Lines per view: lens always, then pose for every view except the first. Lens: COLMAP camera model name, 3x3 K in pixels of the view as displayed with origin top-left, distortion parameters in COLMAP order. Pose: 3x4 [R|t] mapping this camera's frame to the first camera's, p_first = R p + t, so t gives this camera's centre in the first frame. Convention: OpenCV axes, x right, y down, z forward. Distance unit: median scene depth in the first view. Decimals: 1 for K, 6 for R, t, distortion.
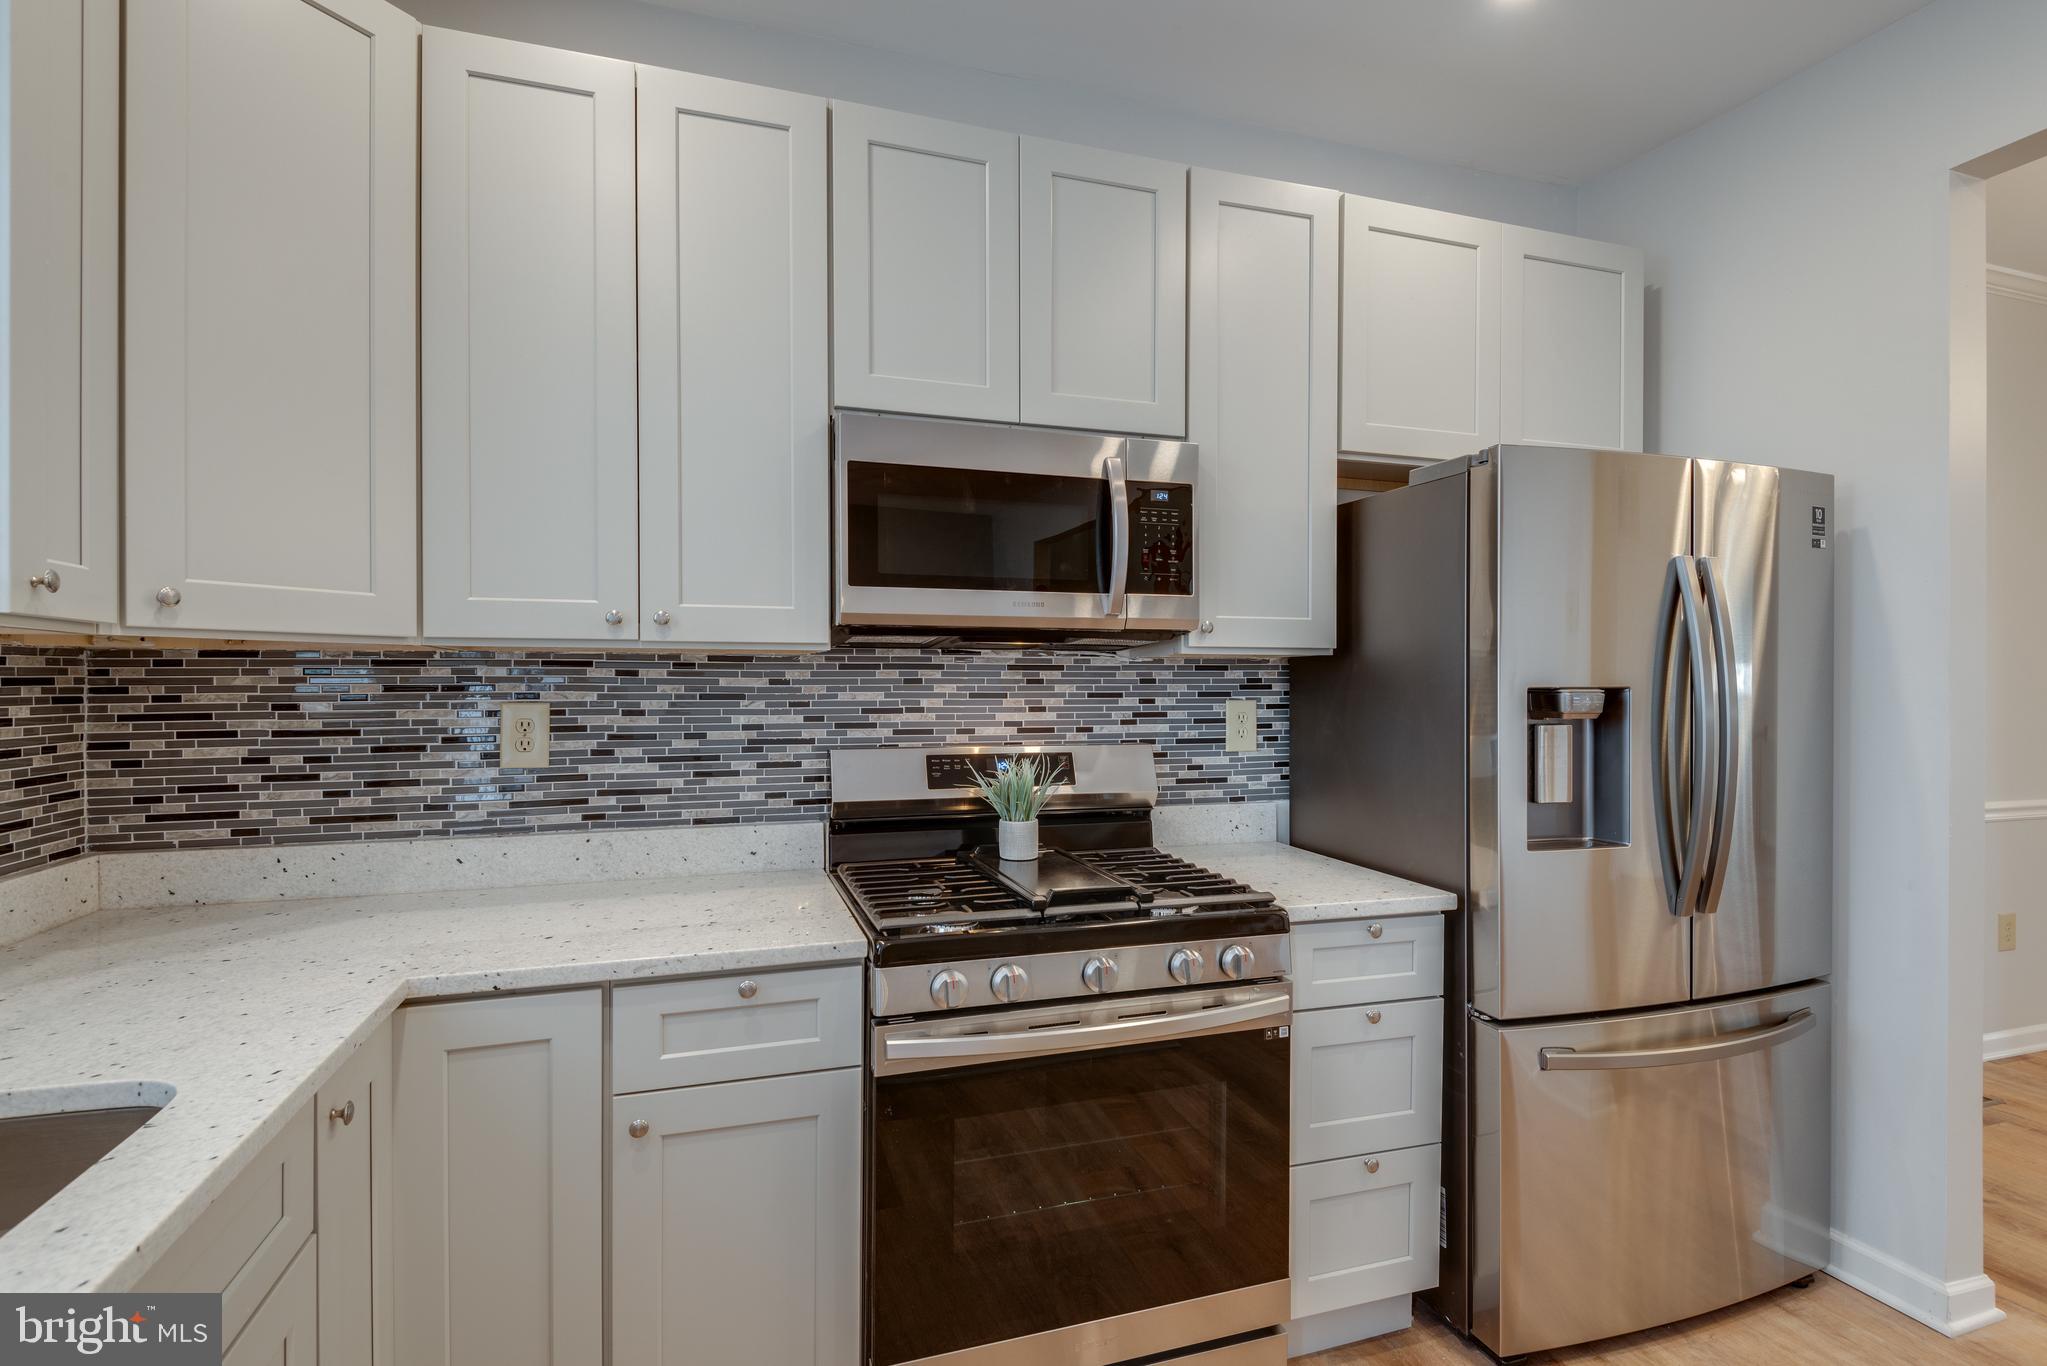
lens RADIAL K [[991.6, 0, 1029.7], [0, 991.6, 686.4], [0, 0, 1]] dist [0.022348, -0.015955]
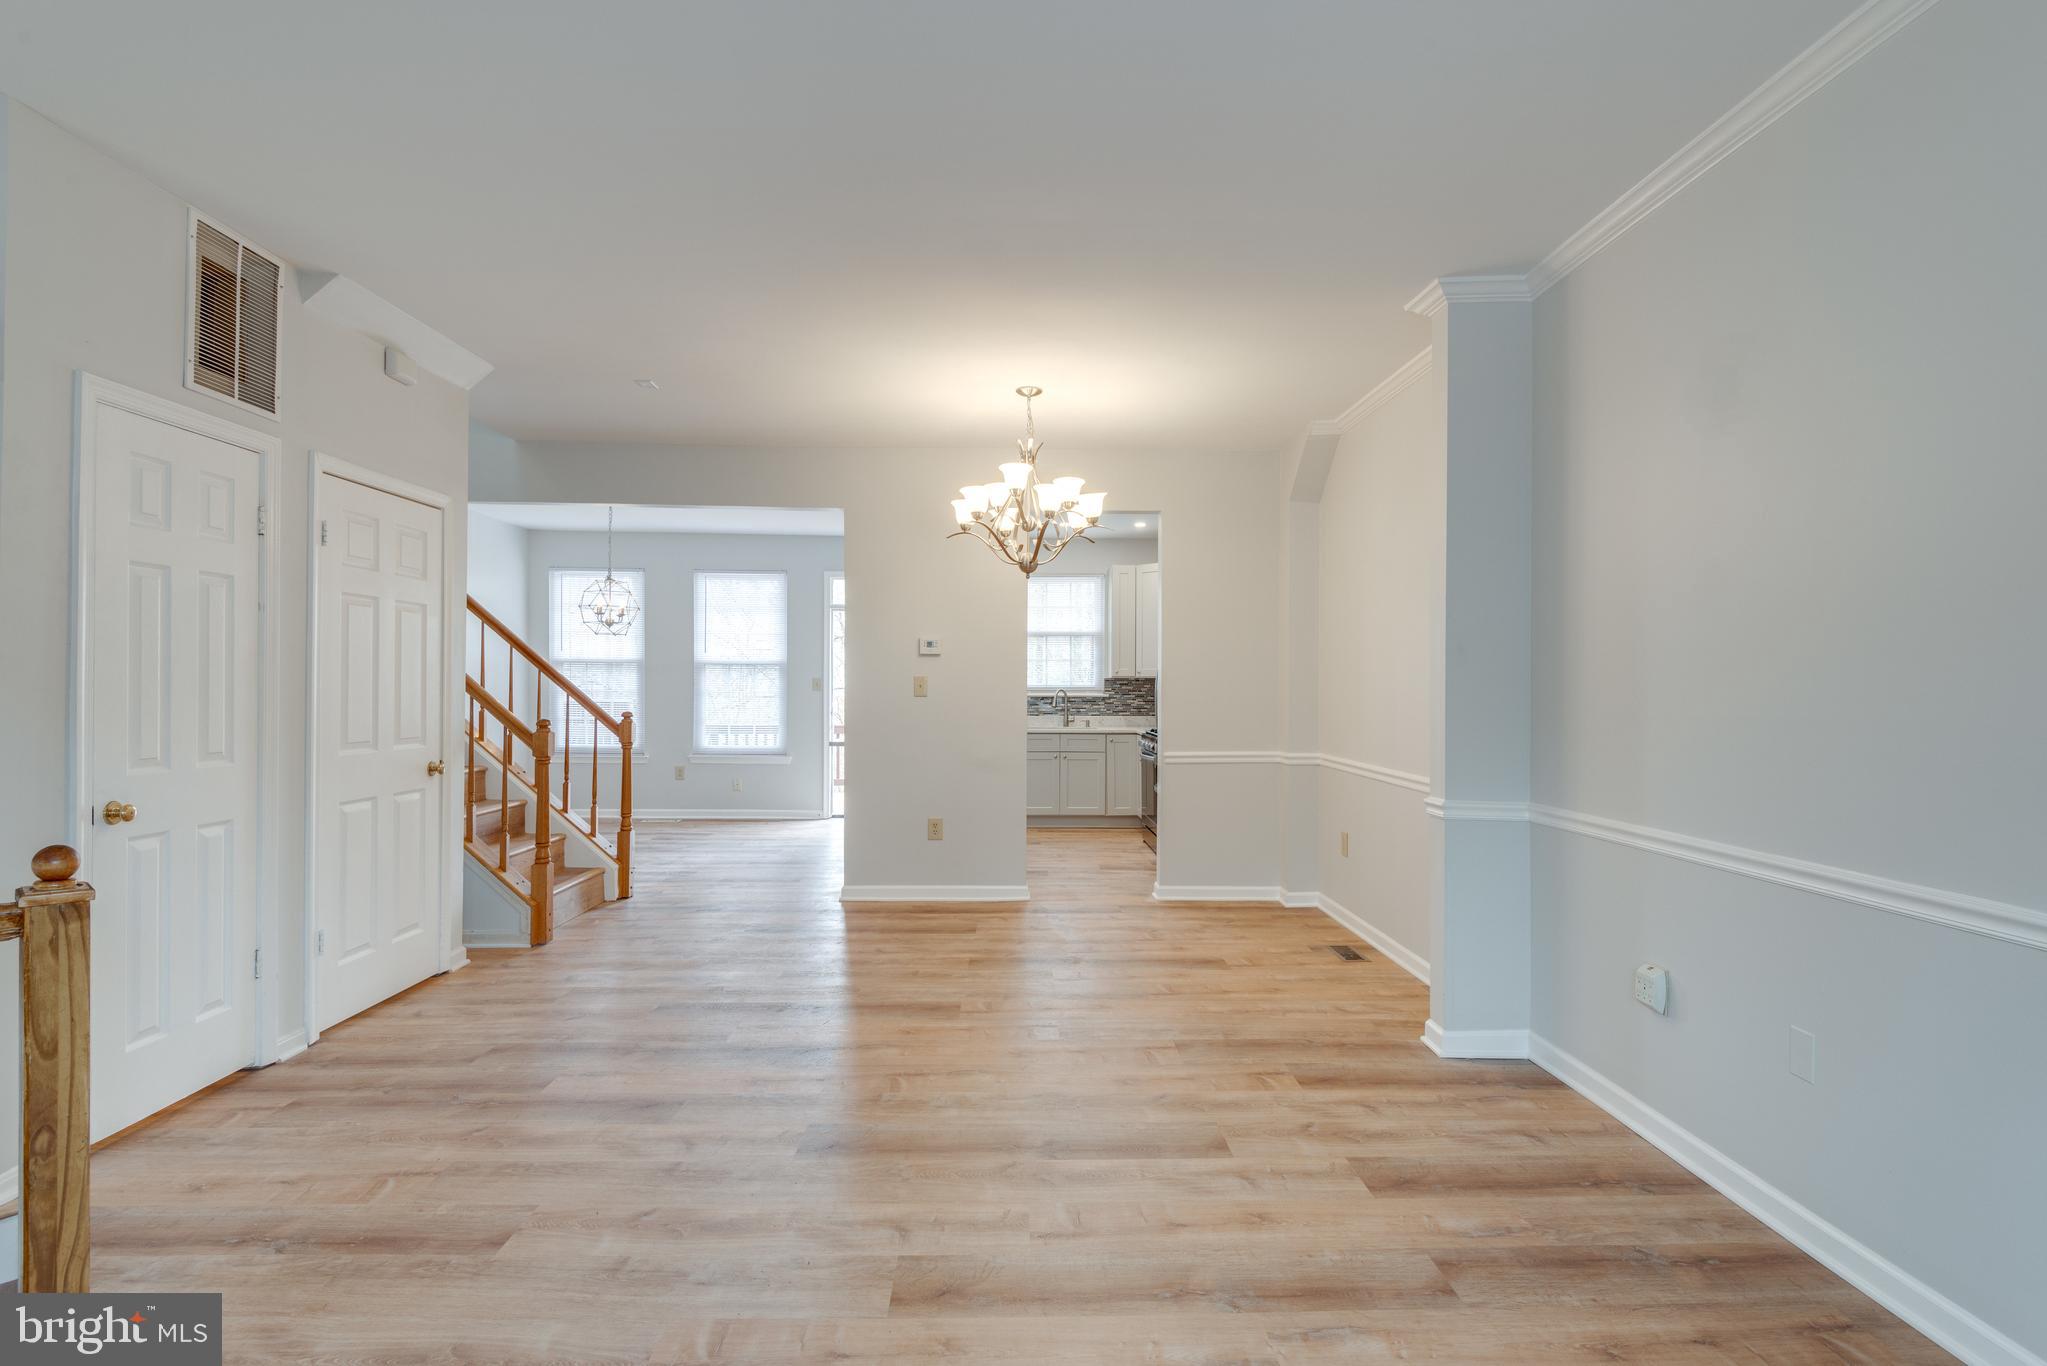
lens RADIAL K [[991.6, 0, 1031.3], [0, 991.6, 677.6], [0, 0, 1]] dist [0.022348, -0.015955]
pose [[-0.287211, -0.006280, -0.957847, 2.862573], [-0.003078, 0.999979, -0.005633, -0.006160], [0.957862, 0.001331, -0.287224, 1.232963]]
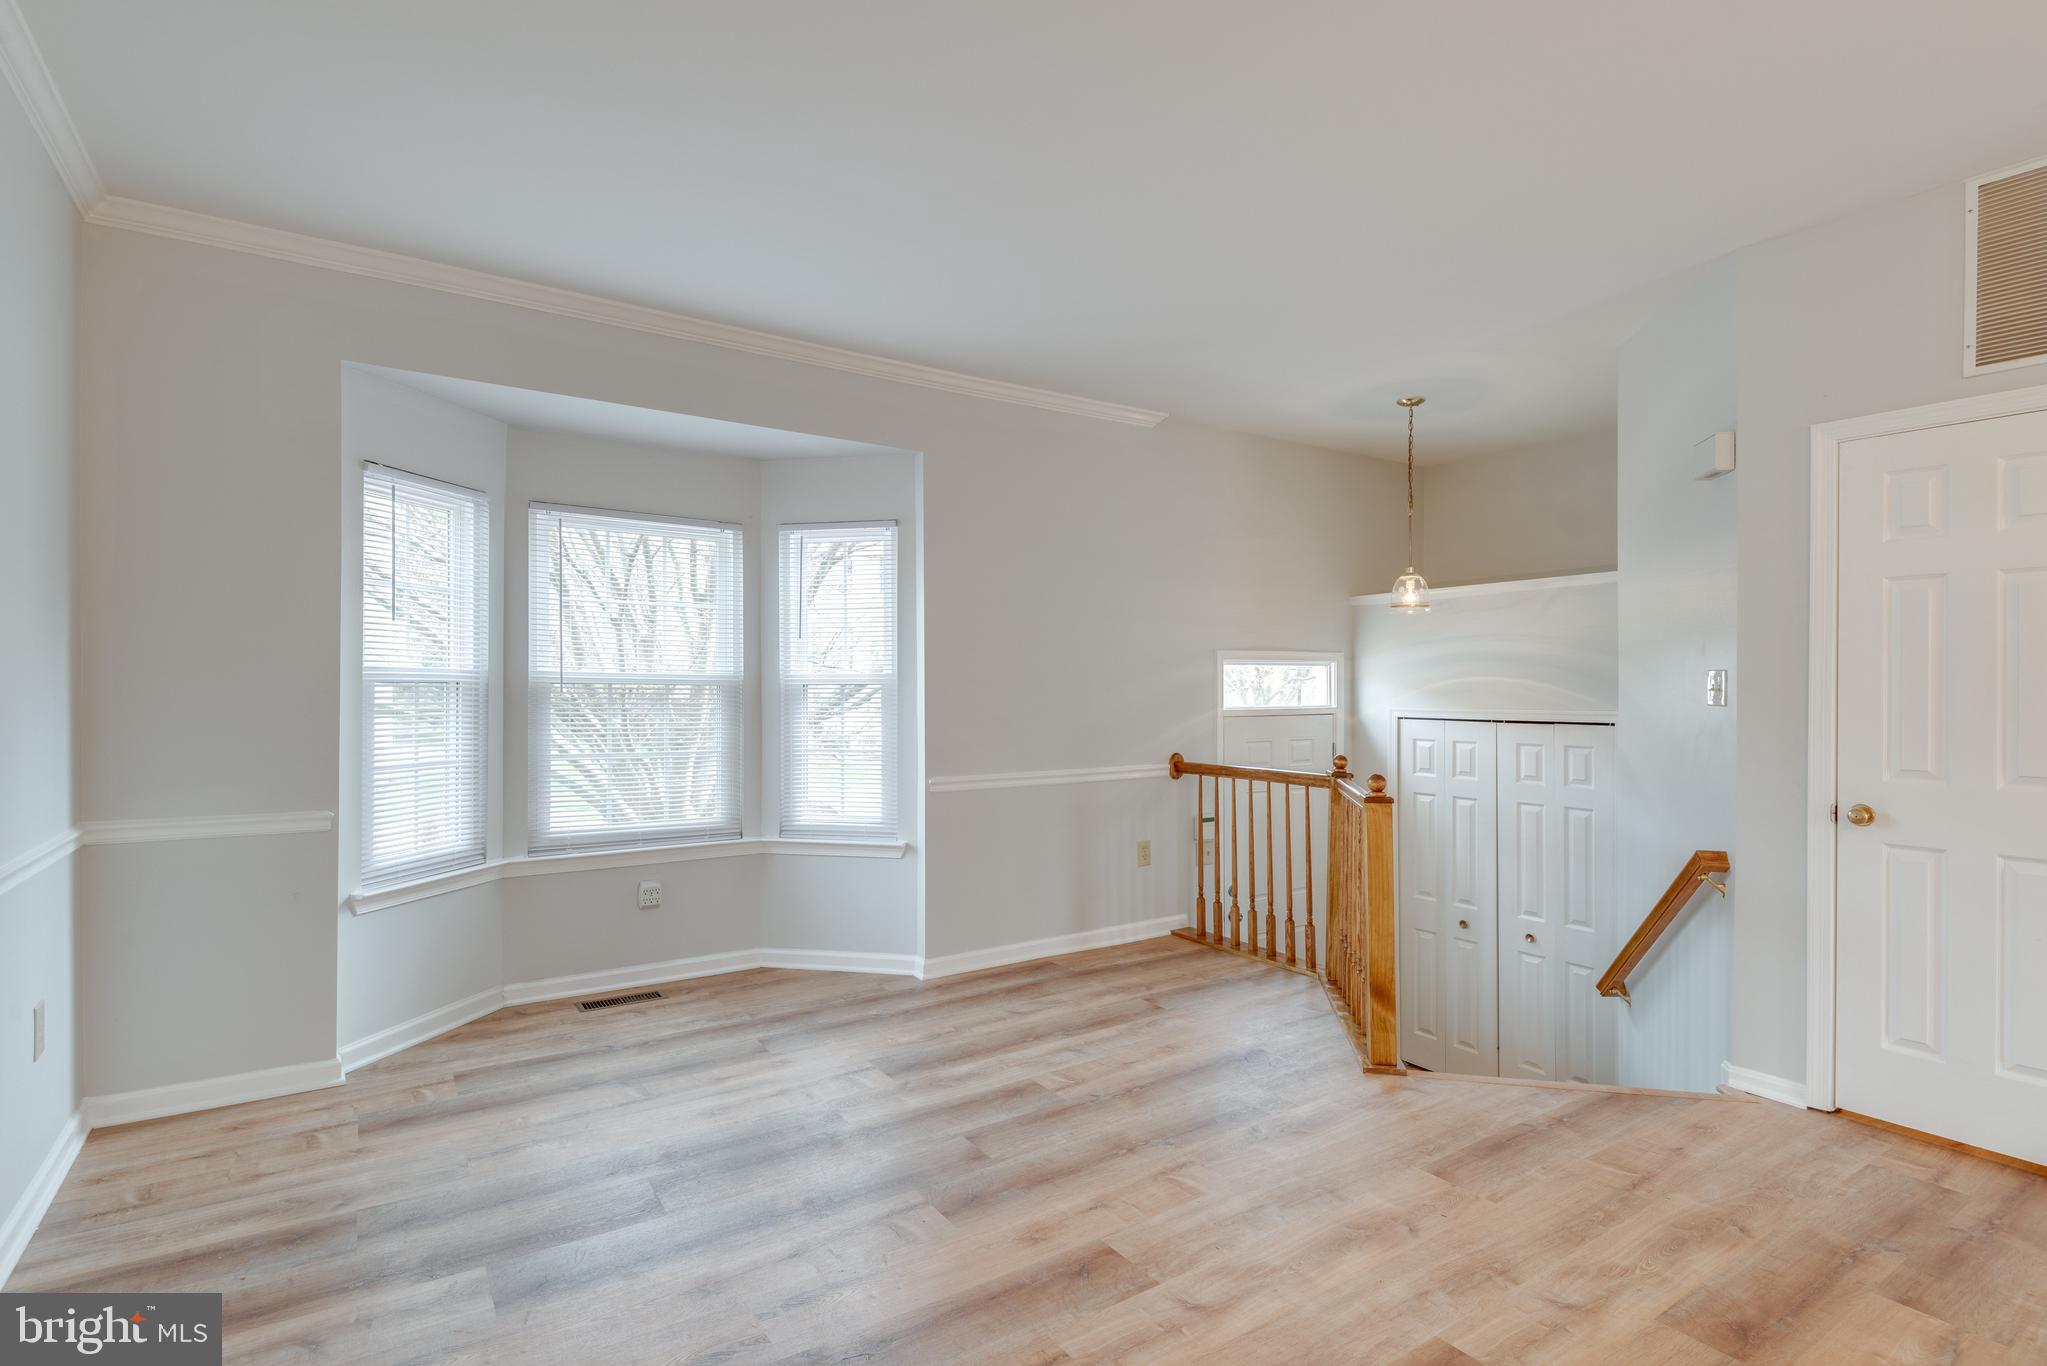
lens RADIAL K [[991.6, 0, 1078.4], [0, 991.6, 685.6], [0, 0, 1]] dist [0.022348, -0.015955]
pose [[-0.302809, 0.002263, 0.953049, 1.520735], [-0.002084, 0.999993, -0.003037, -0.008321], [-0.953049, -0.002906, -0.302802, 1.200984]]
